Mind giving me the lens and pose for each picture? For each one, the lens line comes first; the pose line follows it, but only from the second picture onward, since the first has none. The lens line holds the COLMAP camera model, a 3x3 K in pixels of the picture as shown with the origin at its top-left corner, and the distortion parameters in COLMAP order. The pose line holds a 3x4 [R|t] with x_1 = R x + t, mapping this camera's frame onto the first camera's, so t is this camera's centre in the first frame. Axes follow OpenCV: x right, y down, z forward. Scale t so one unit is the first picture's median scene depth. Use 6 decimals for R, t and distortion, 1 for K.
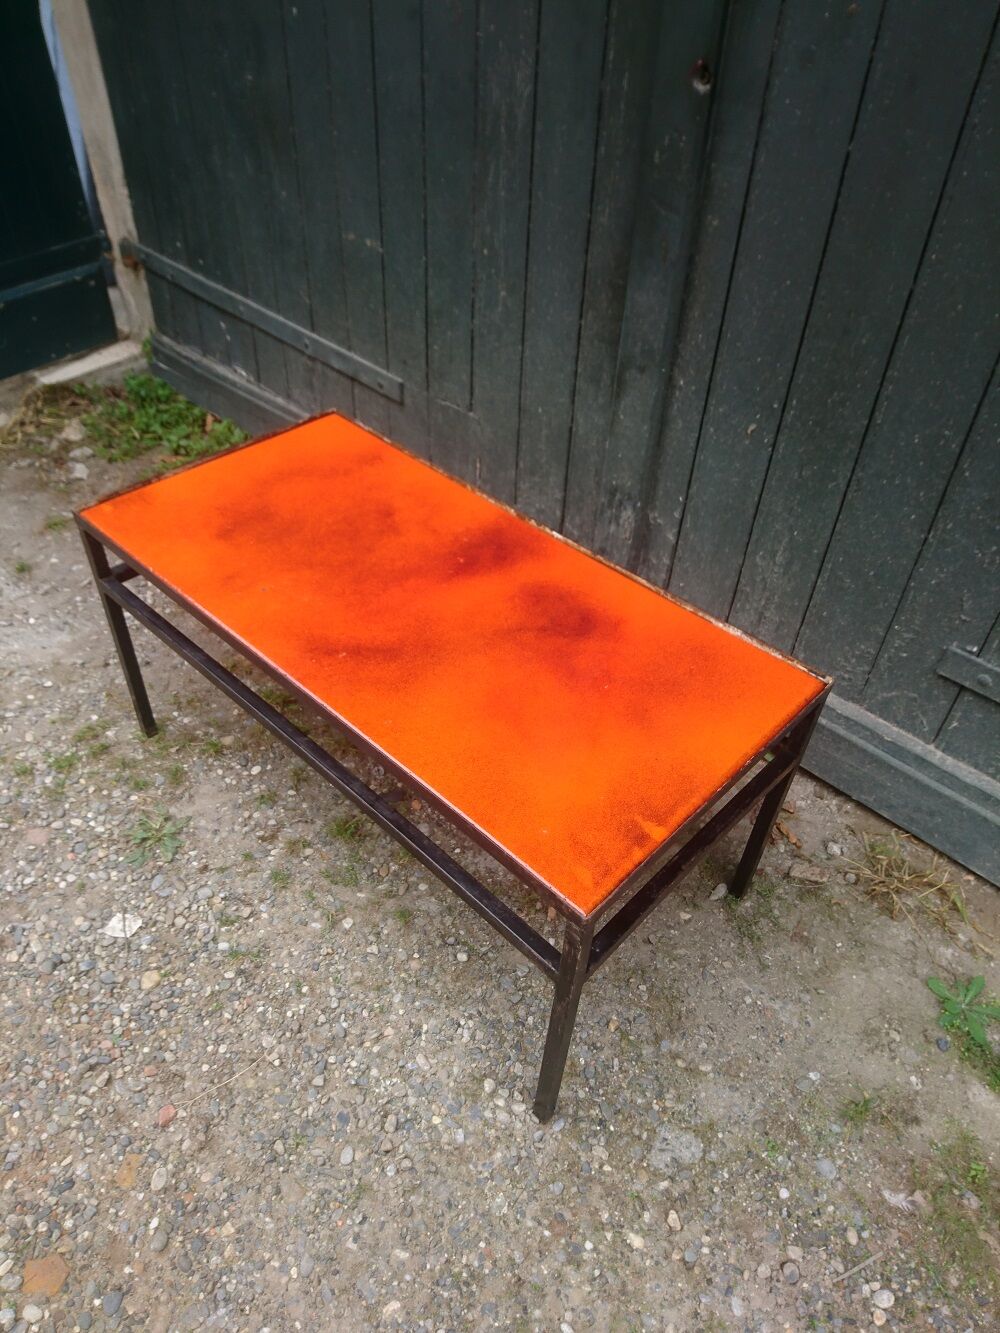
lens RADIAL K [[908.1, 0, 486.1], [0, 908.1, 667.7], [0, 0, 1]] dist [0.061885, -0.092928]
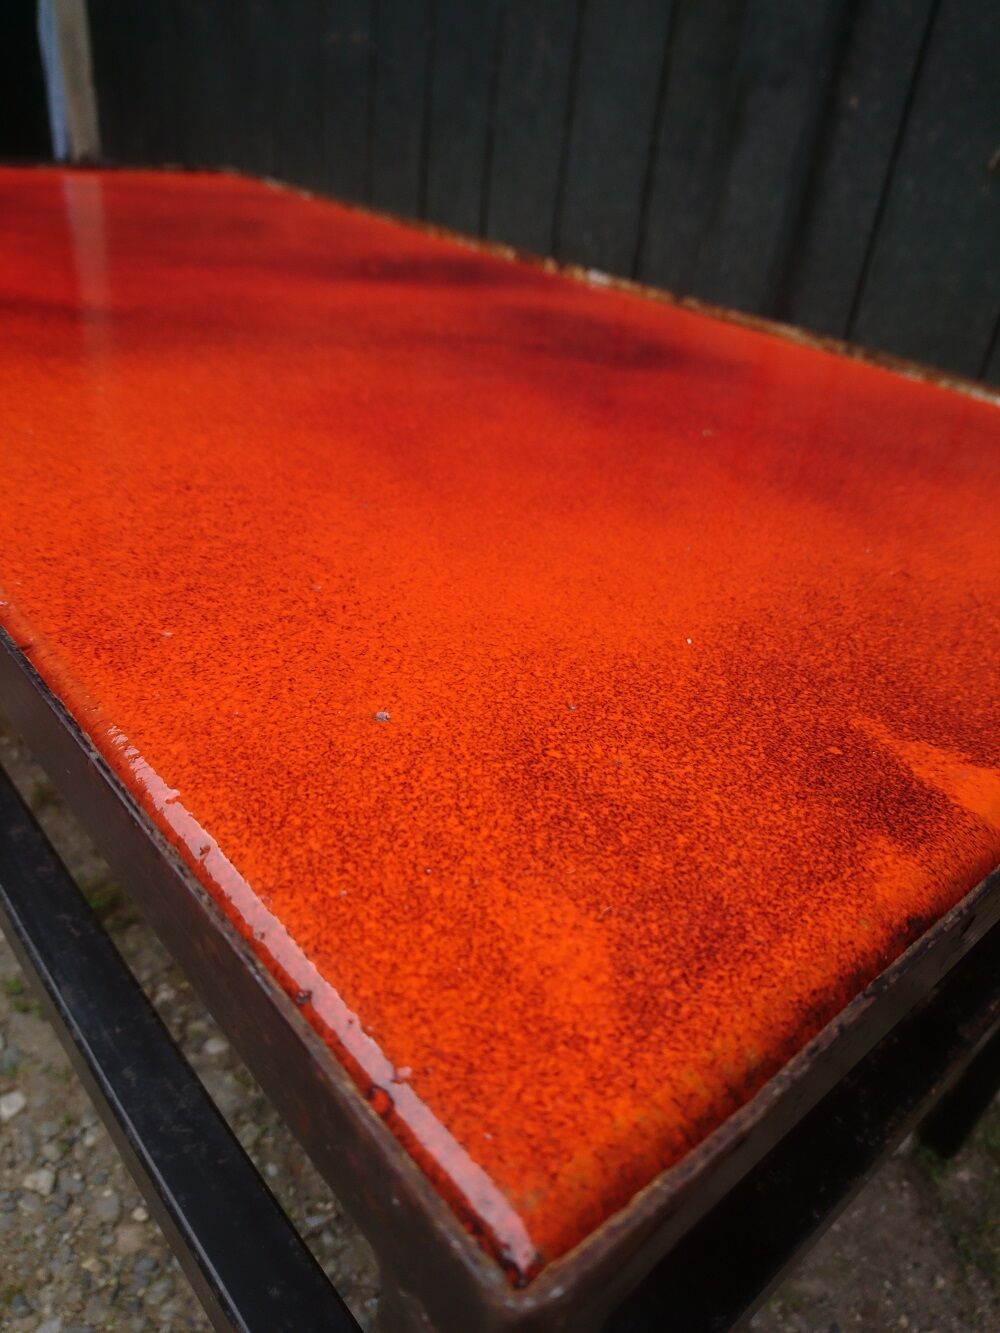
lens RADIAL K [[965.9, 0, 493.4], [0, 965.9, 672.4], [0, 0, 1]] dist [-0.150290, 0.108698]
pose [[0.993425, 0.106625, -0.041697, 0.066273], [-0.112611, 0.975705, -0.187930, 0.144169], [0.020646, 0.191390, 0.981297, 0.566516]]
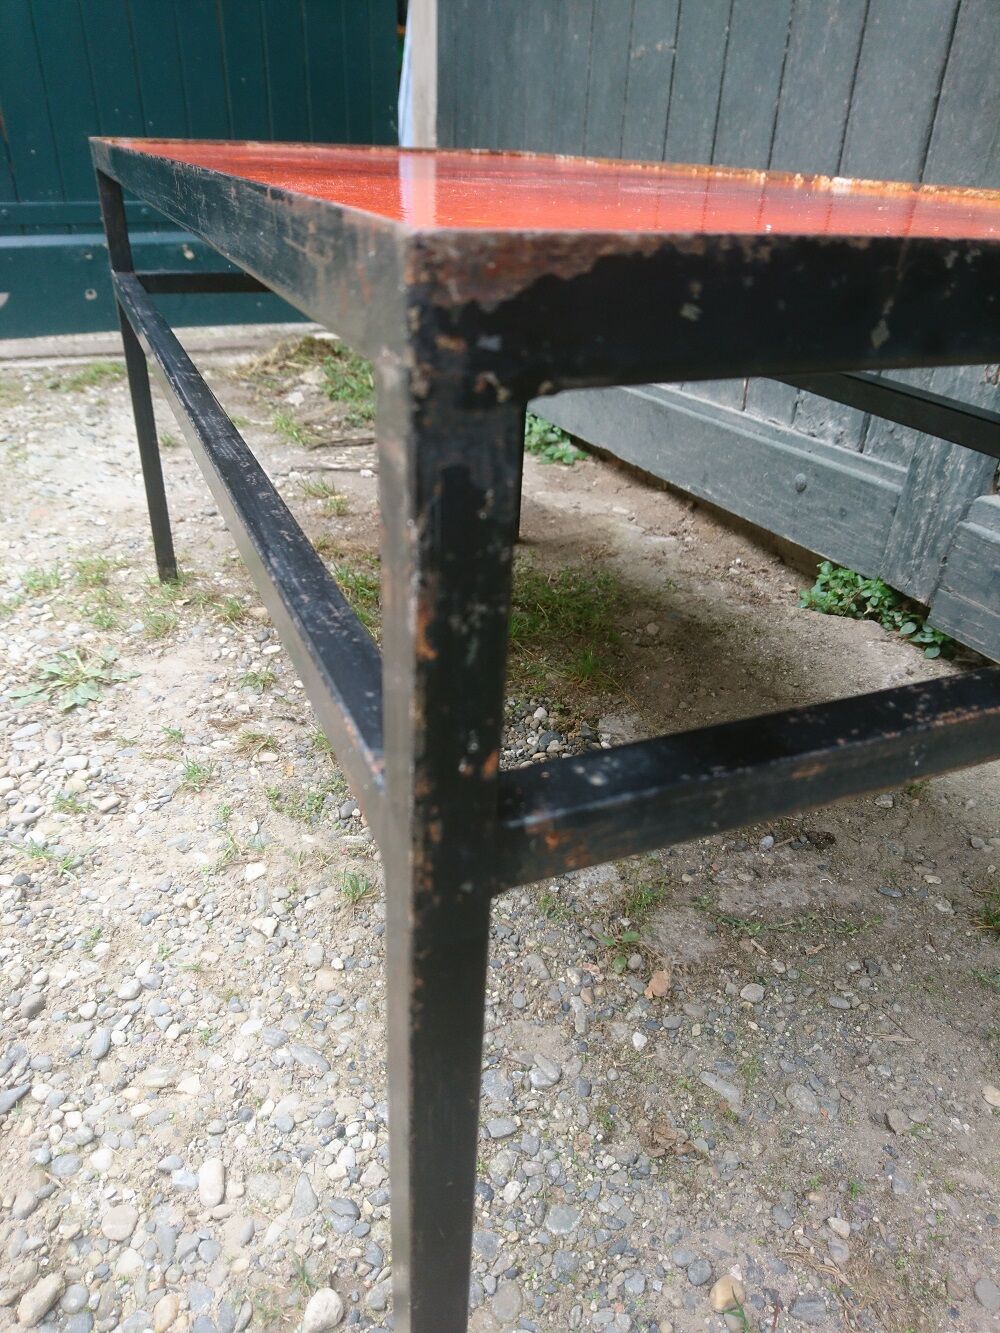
lens RADIAL K [[908.1, 0, 486.1], [0, 908.1, 667.7], [0, 0, 1]] dist [0.061885, -0.092928]
pose [[0.918058, 0.188700, -0.348657, 0.124453], [-0.265166, 0.946055, -0.186192, 0.239416], [0.294715, 0.263387, 0.918570, 0.556972]]
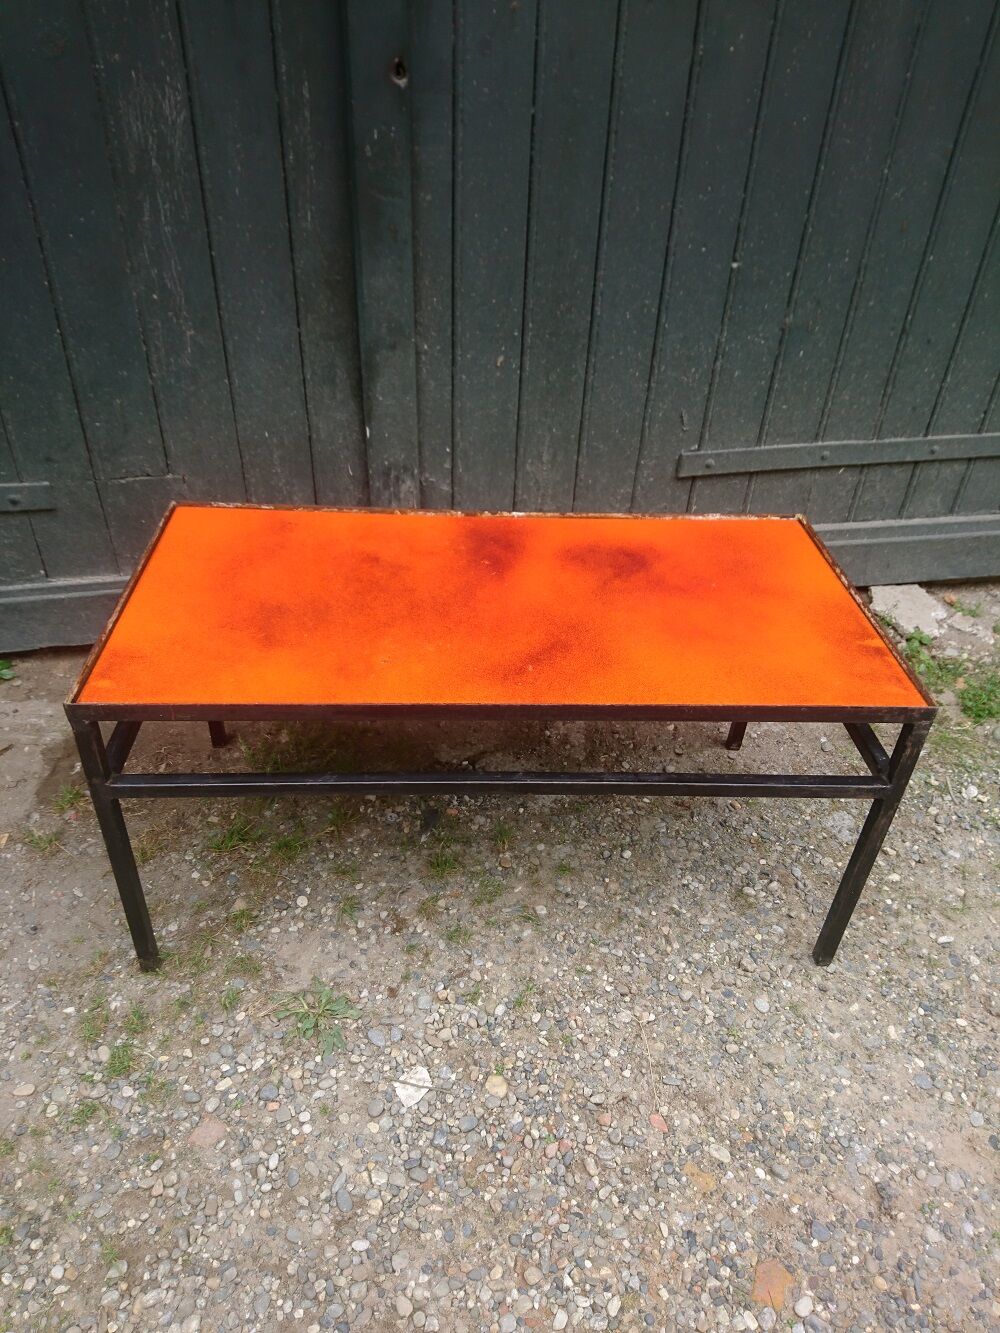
lens RADIAL K [[917.5, 0, 500.0], [0, 917.5, 666.5], [0, 0, 1]] dist [0.124639, -0.192376]
pose [[0.553457, -0.489014, 0.674203, -0.741841], [0.539766, 0.827083, 0.156804, -0.123141], [-0.634301, 0.277127, 0.721708, 0.237783]]
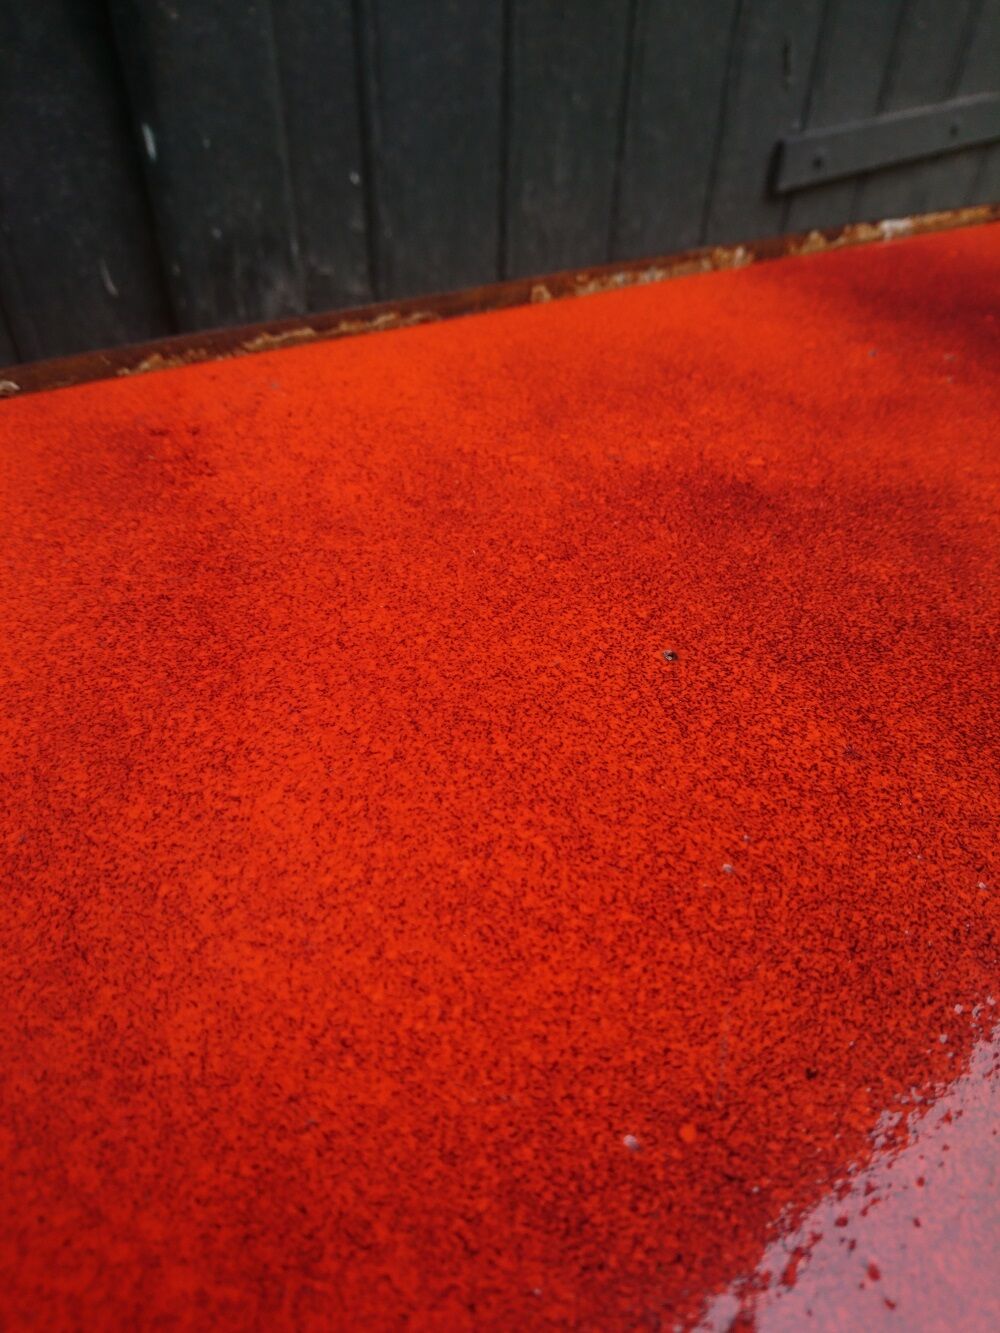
lens RADIAL K [[965.9, 0, 493.4], [0, 965.9, 672.4], [0, 0, 1]] dist [-0.150290, 0.108698]
pose [[0.134315, -0.682149, 0.718771, -0.269553], [0.659466, 0.602930, 0.448978, -0.226067], [-0.739638, 0.413700, 0.530836, 0.934149]]
